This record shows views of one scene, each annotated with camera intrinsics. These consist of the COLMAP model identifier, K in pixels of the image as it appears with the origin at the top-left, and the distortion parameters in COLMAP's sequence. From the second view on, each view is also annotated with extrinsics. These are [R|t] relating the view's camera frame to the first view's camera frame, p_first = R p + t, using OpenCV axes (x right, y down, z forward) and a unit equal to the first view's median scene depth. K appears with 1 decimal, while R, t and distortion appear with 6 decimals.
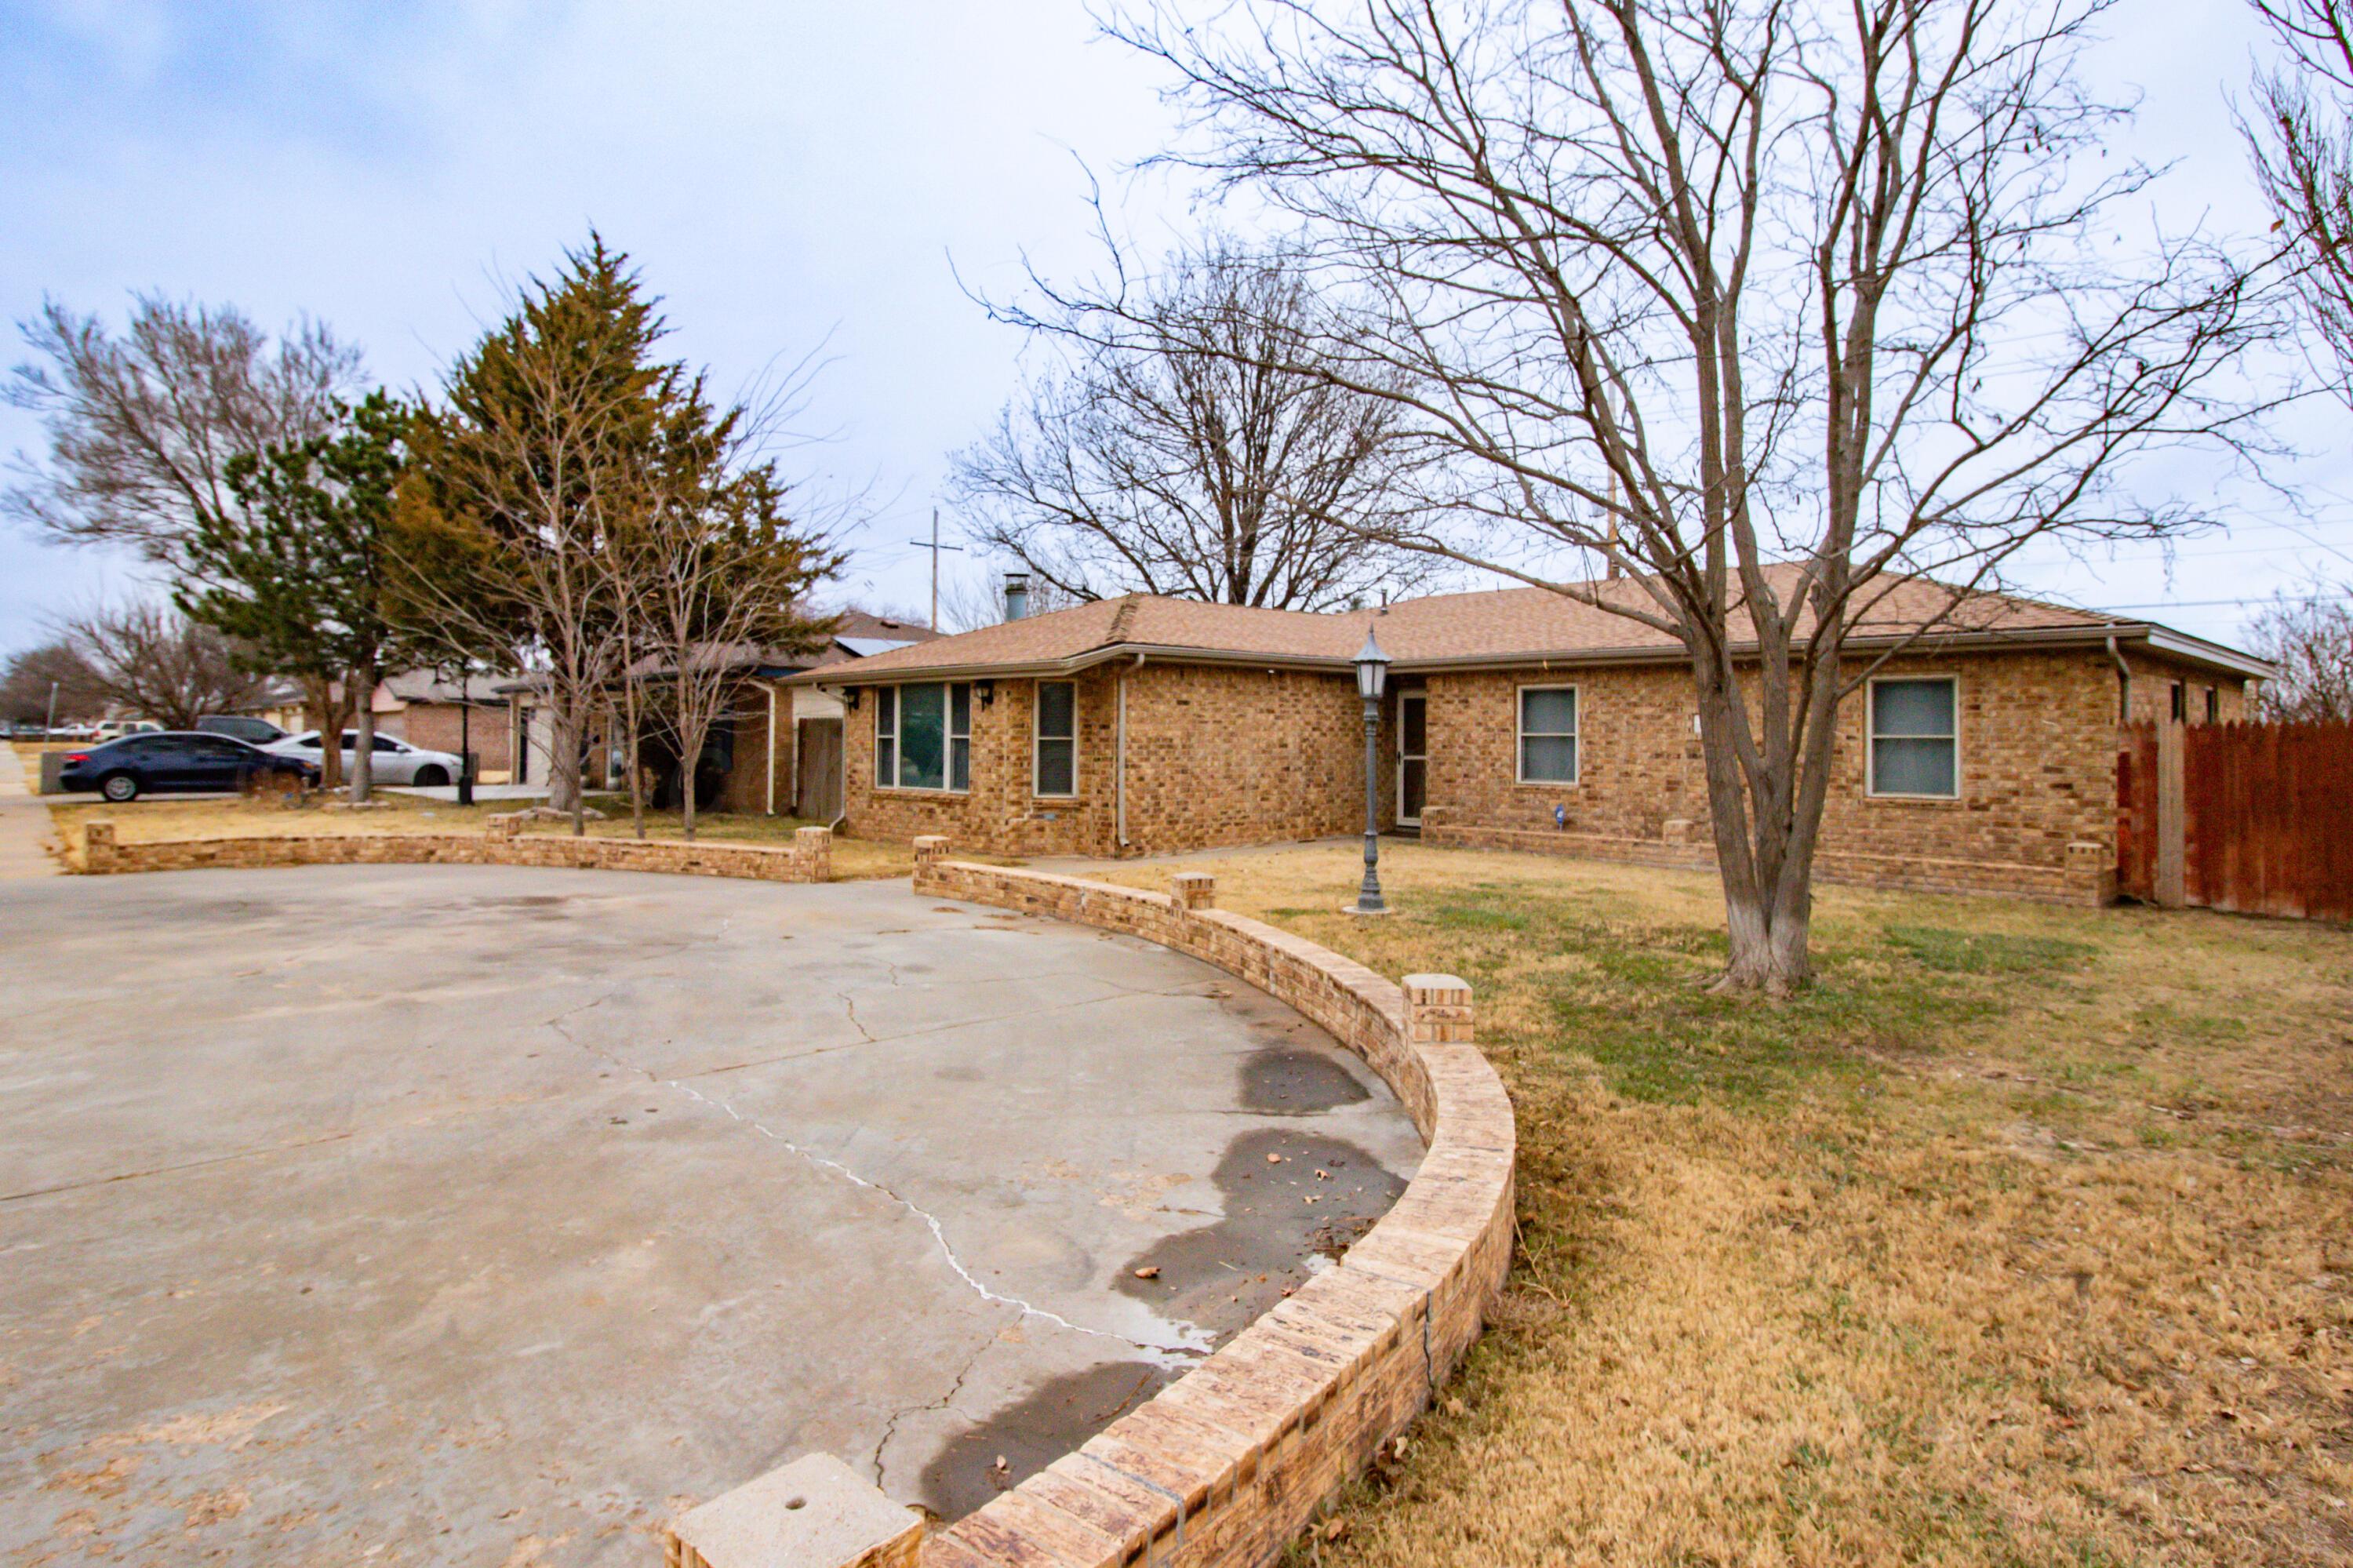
lens RADIAL K [[1275.2, 0, 1163.6], [0, 1275.2, 759.1], [0, 0, 1]] dist [-0.000194, -0.000981]
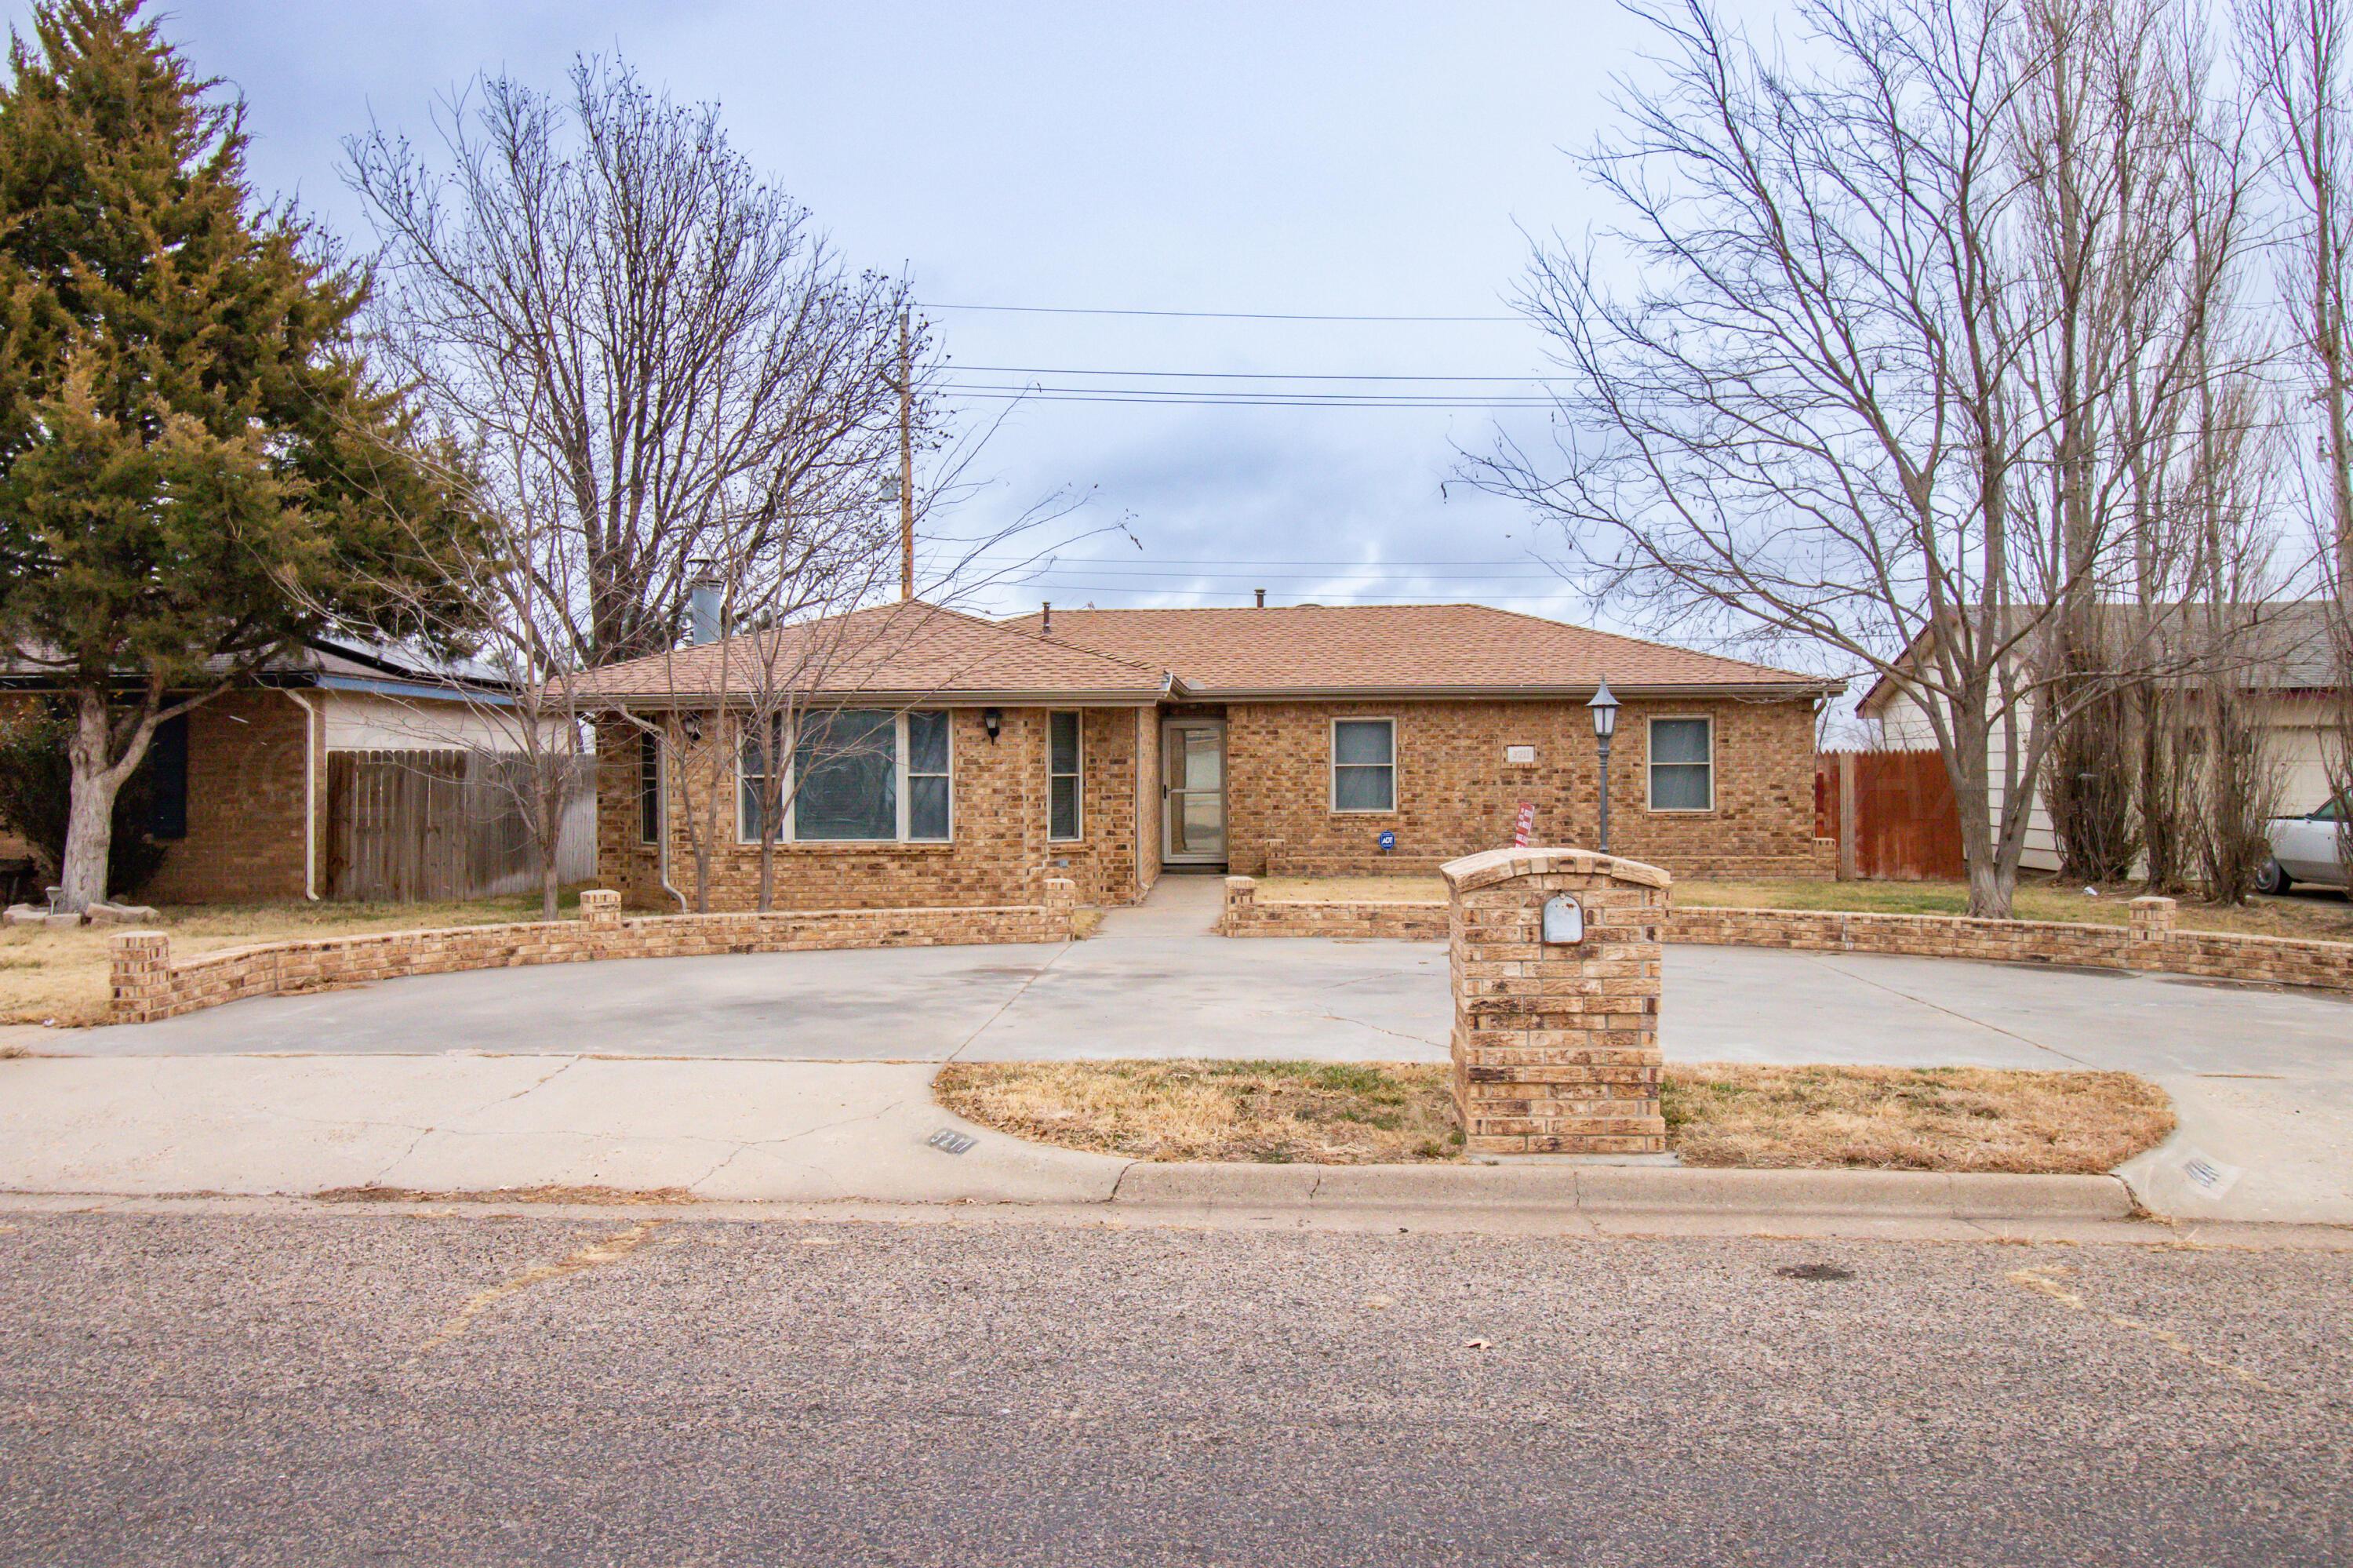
lens RADIAL K [[1857.6, 0, 1186.7], [0, 1857.6, 792.0], [0, 0, 1]] dist [0.015154, 0.003939]
pose [[0.712347, -0.020376, 0.701532, -1.006752], [0.022877, 0.999721, 0.005807, -0.010694], [-0.701454, 0.011912, 0.712615, 0.021551]]
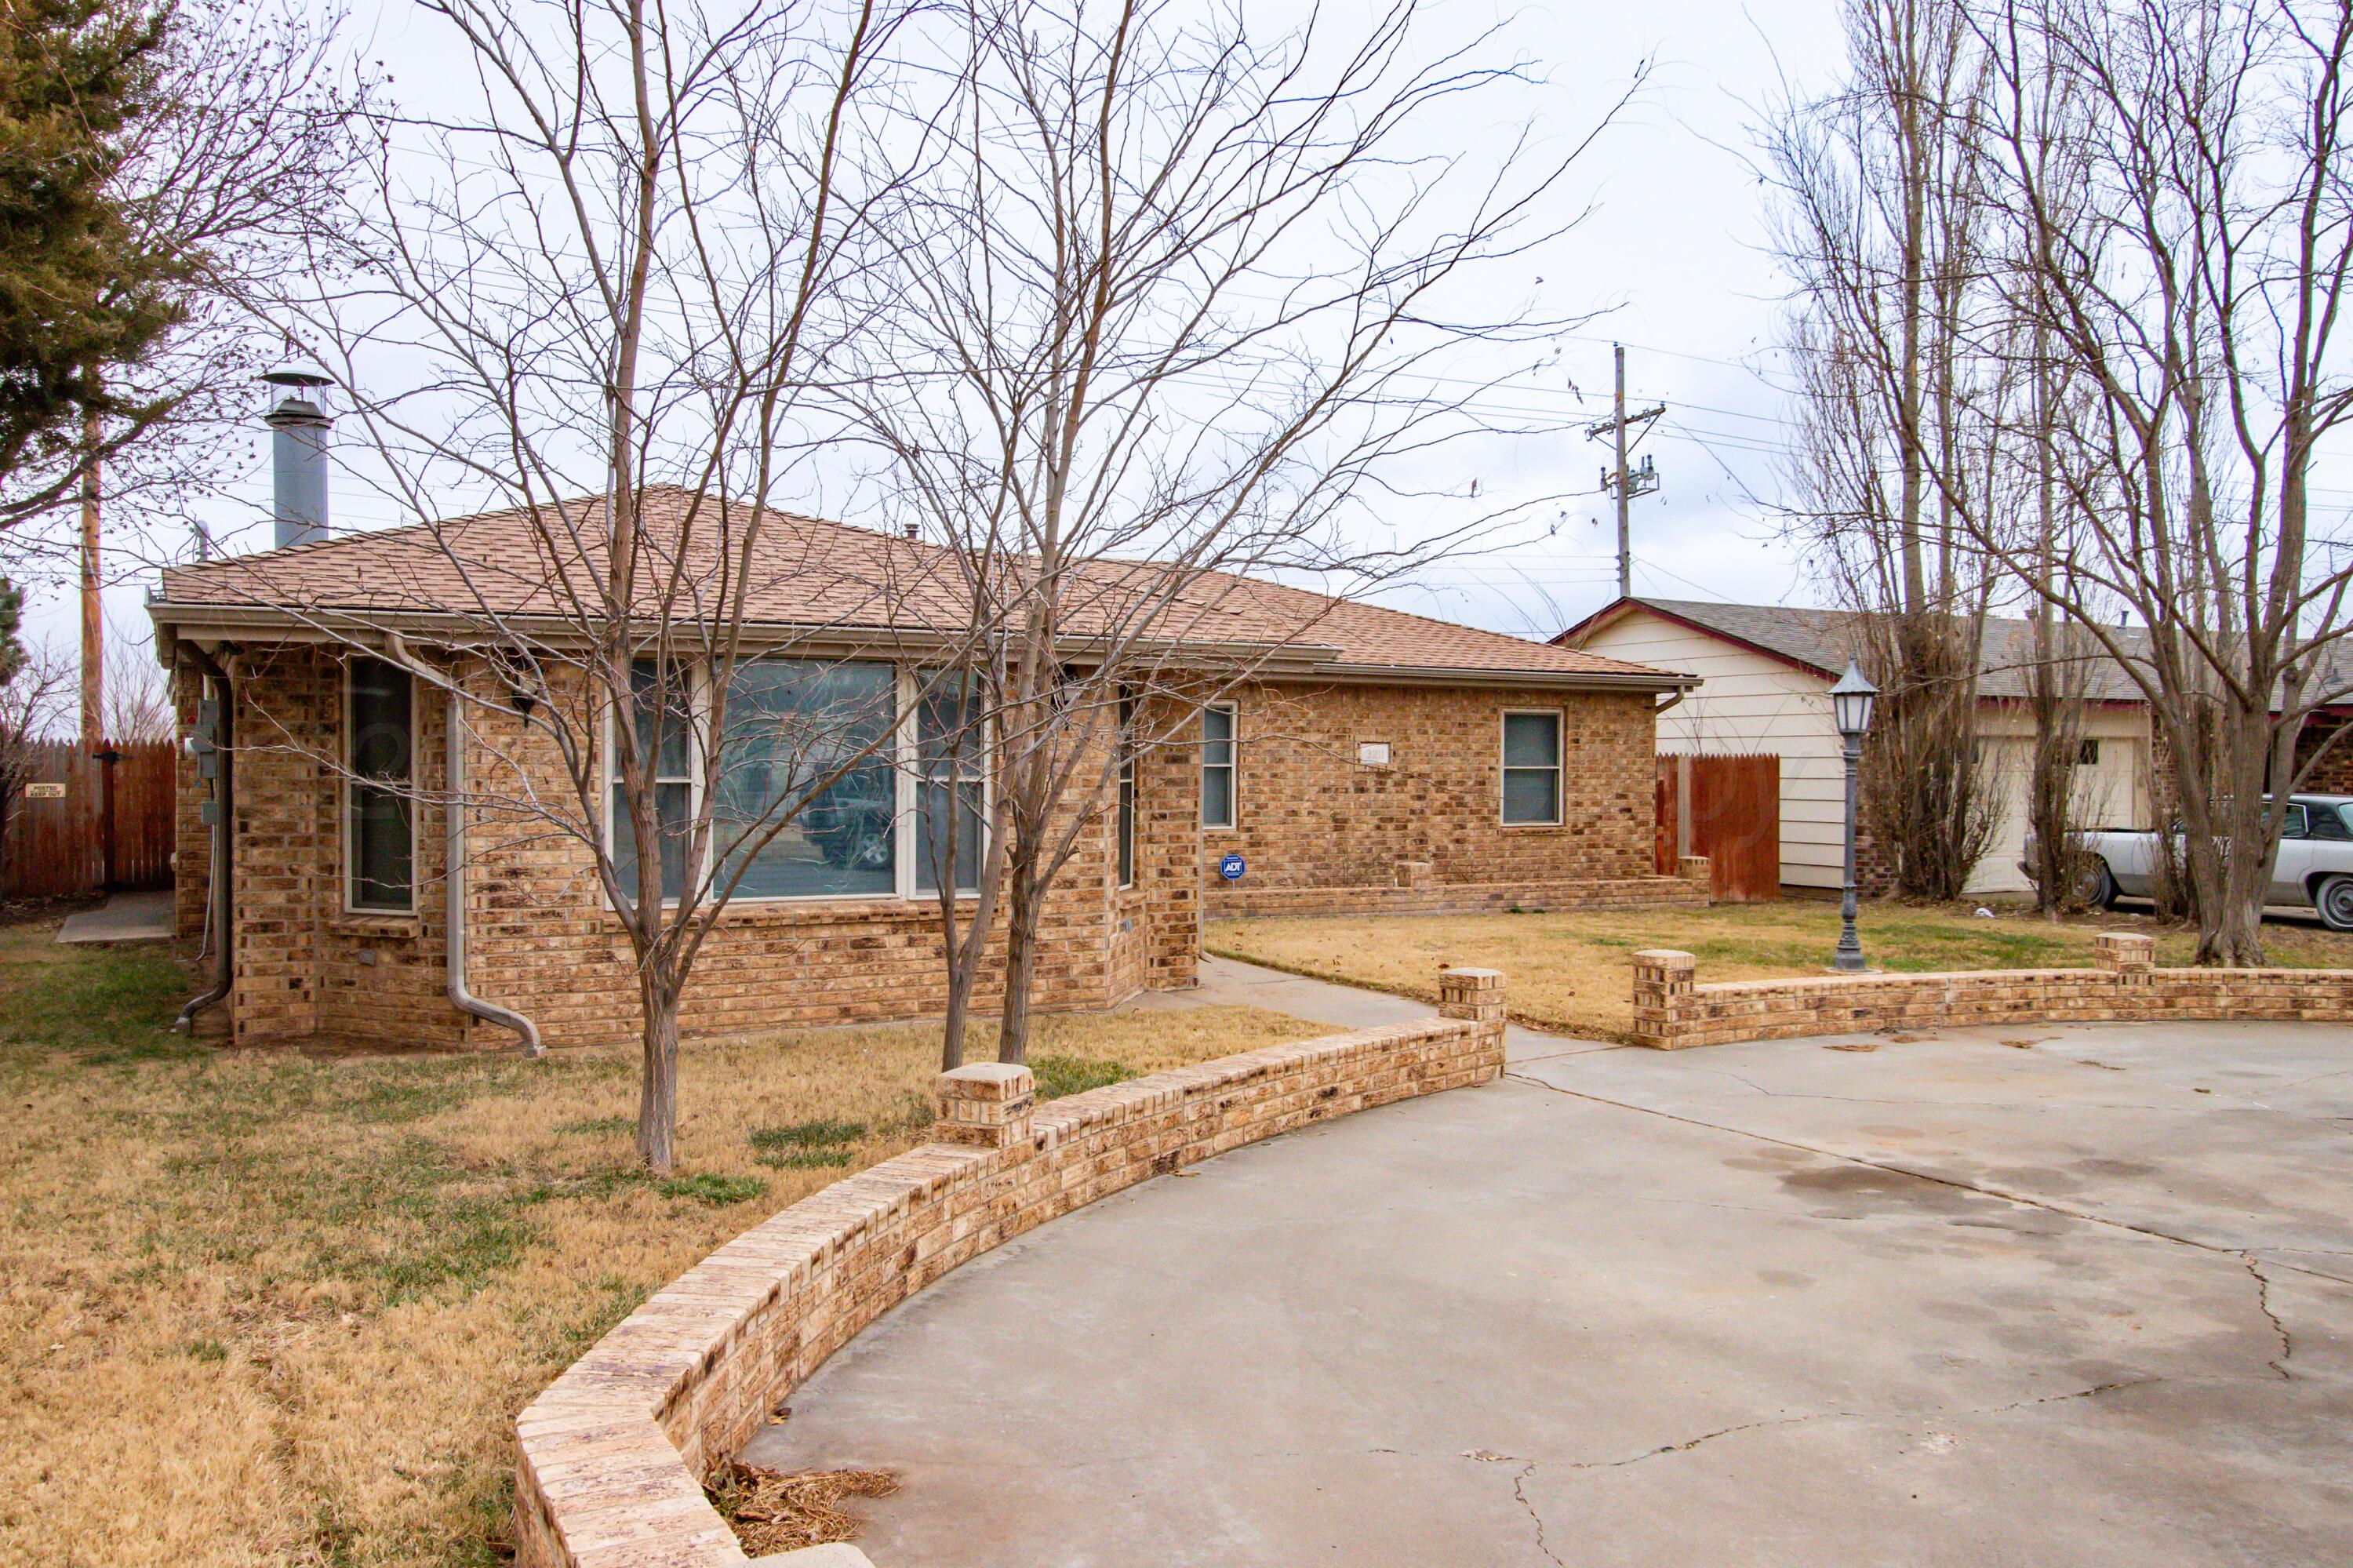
lens RADIAL K [[1857.6, 0, 1163.6], [0, 1857.6, 775.0], [0, 0, 1]] dist [0.015154, 0.003939]
pose [[0.264339, -0.011866, 0.964357, -0.912364], [0.013478, 0.999872, 0.008608, -0.027068], [-0.964336, 0.010722, 0.264465, 0.837917]]
